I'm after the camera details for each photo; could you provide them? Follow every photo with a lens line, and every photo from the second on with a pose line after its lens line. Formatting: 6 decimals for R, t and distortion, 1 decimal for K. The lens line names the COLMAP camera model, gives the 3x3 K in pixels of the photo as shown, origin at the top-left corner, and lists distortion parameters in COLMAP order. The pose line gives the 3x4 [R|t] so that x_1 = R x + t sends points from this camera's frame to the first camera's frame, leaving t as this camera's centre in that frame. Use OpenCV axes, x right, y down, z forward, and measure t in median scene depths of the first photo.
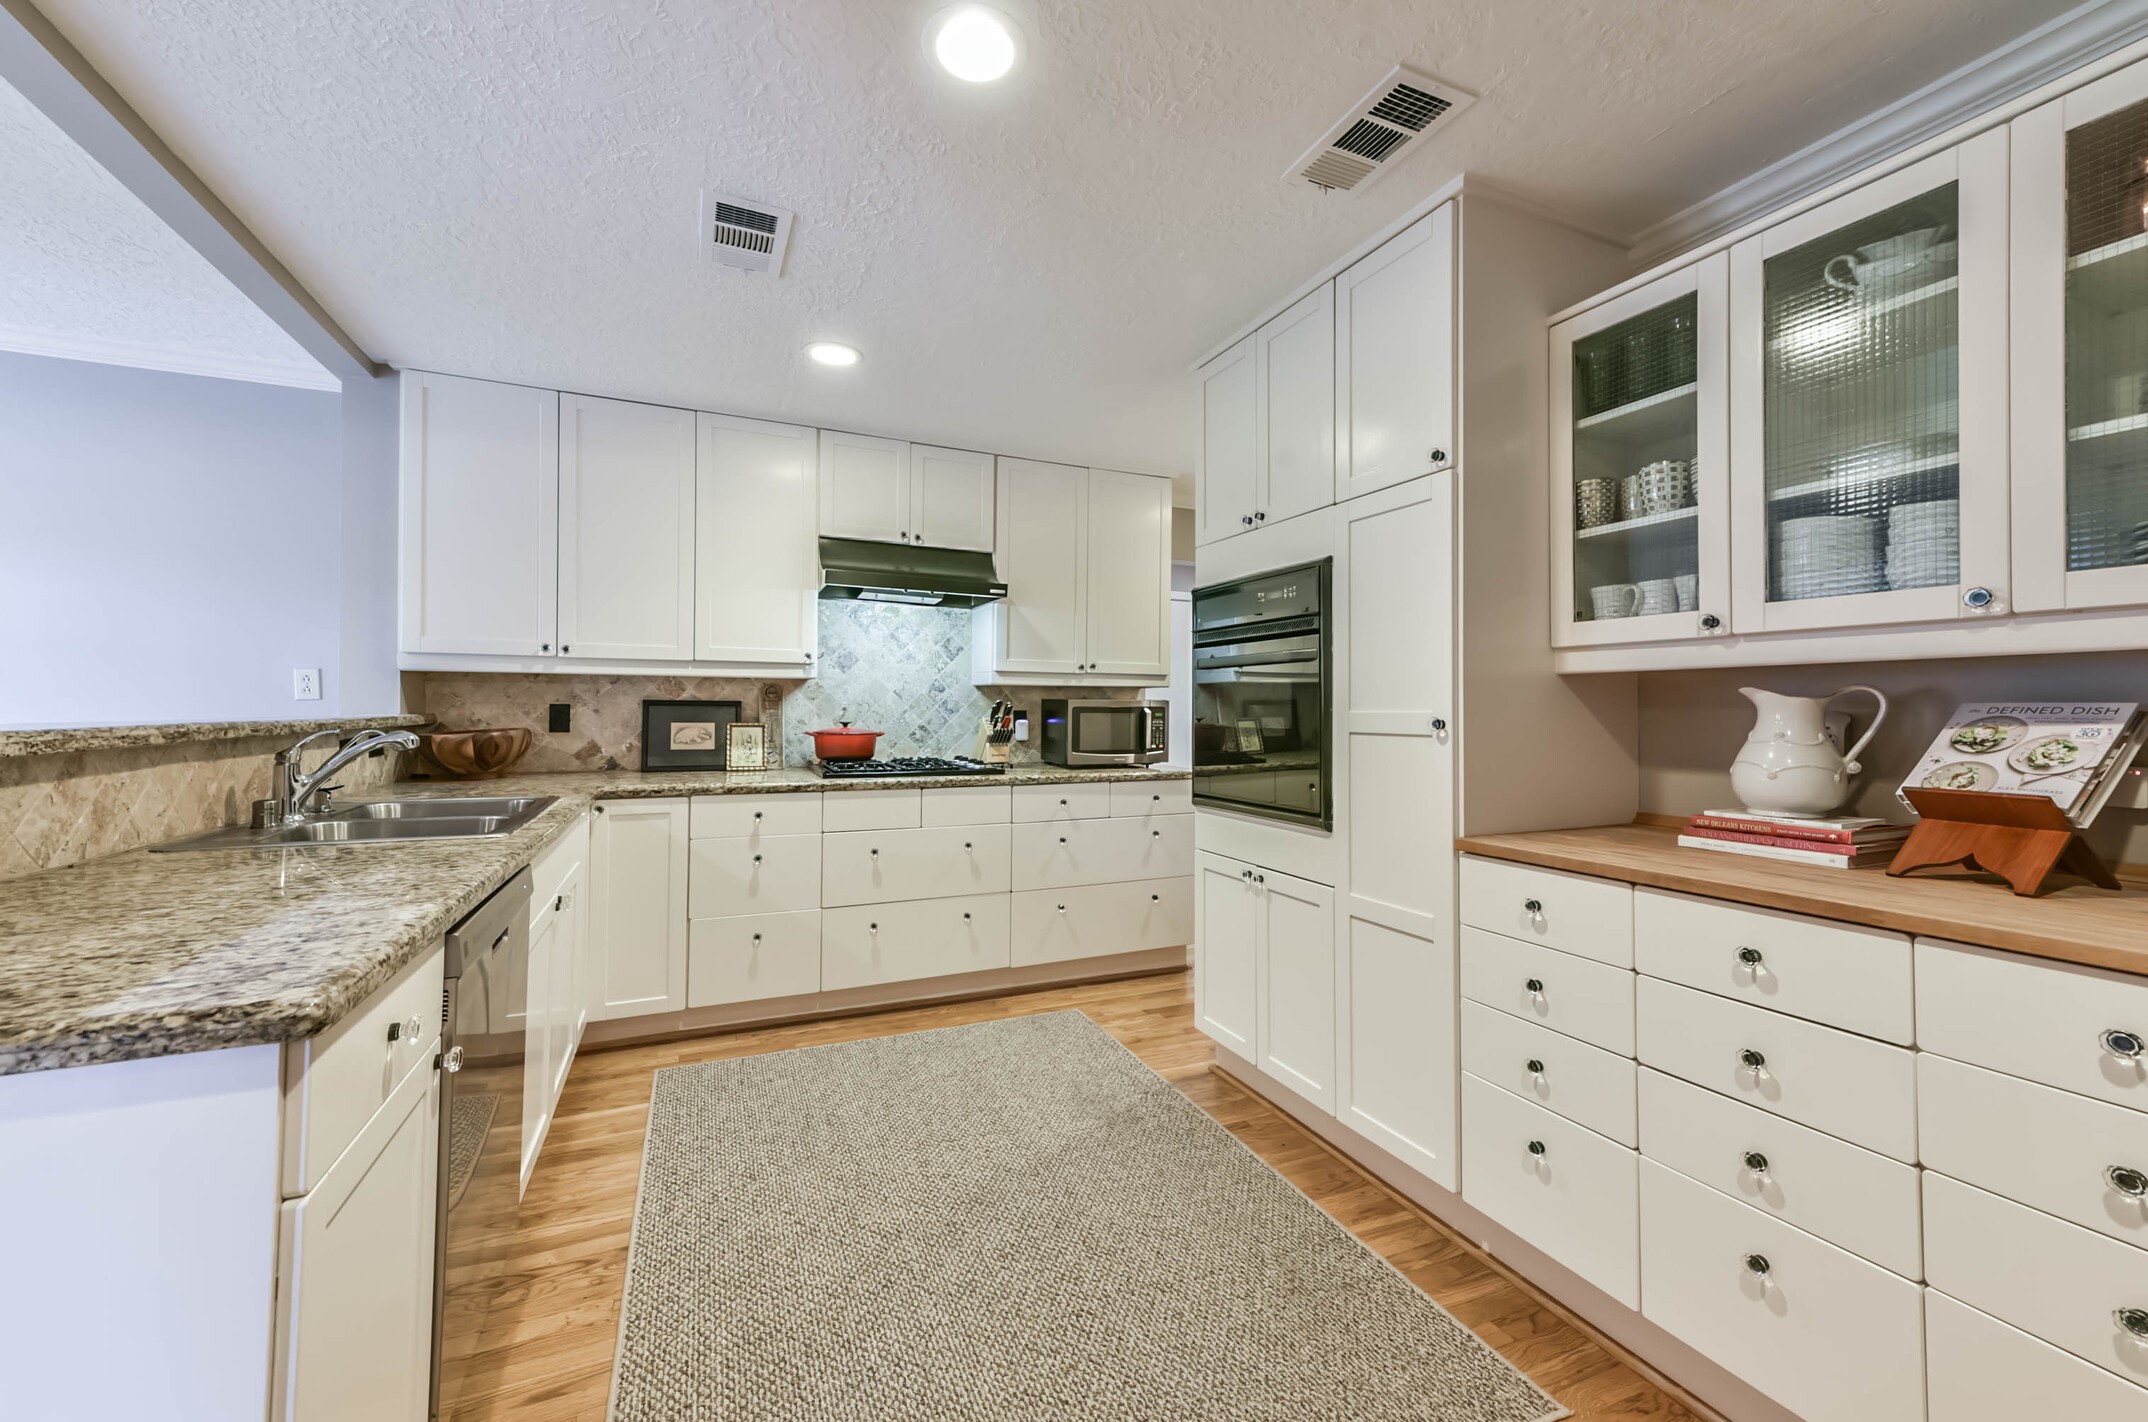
lens RADIAL K [[838.6, 0, 1073.5], [0, 838.6, 706.1], [0, 0, 1]] dist [0.015328, -0.000889]
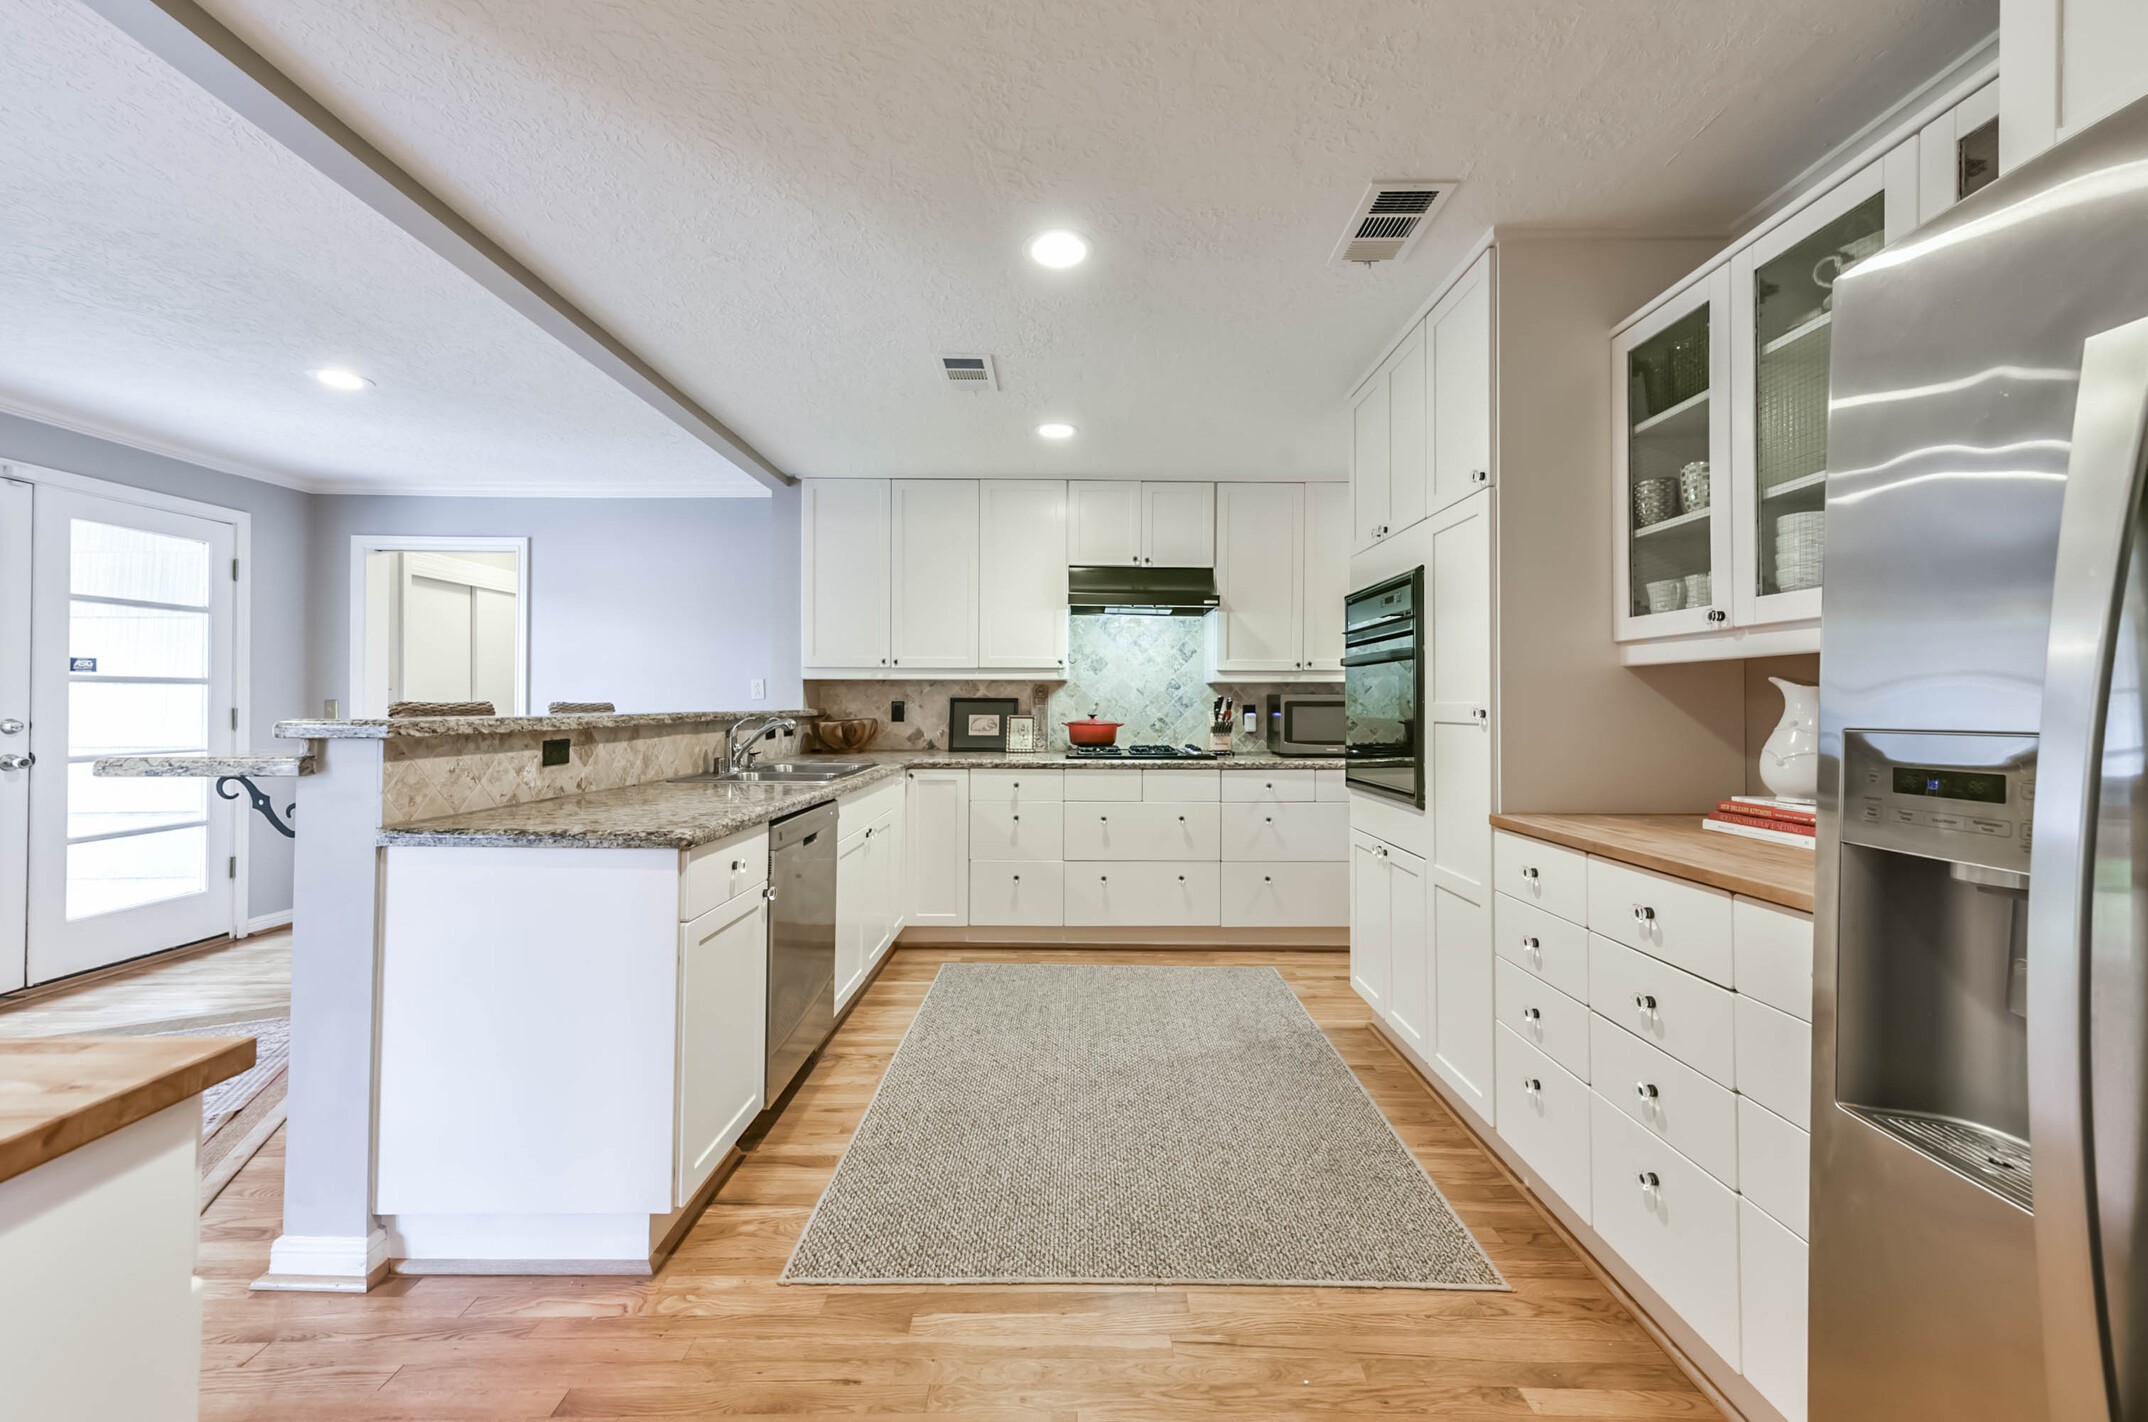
lens RADIAL K [[838.6, 0, 1075.8], [0, 838.6, 708.6], [0, 0, 1]] dist [0.015328, -0.000889]
pose [[0.912968, -0.001816, -0.408027, 0.370445], [0.004427, 0.999975, 0.005454, 0.005450], [0.408007, -0.006785, 0.912954, -0.237145]]
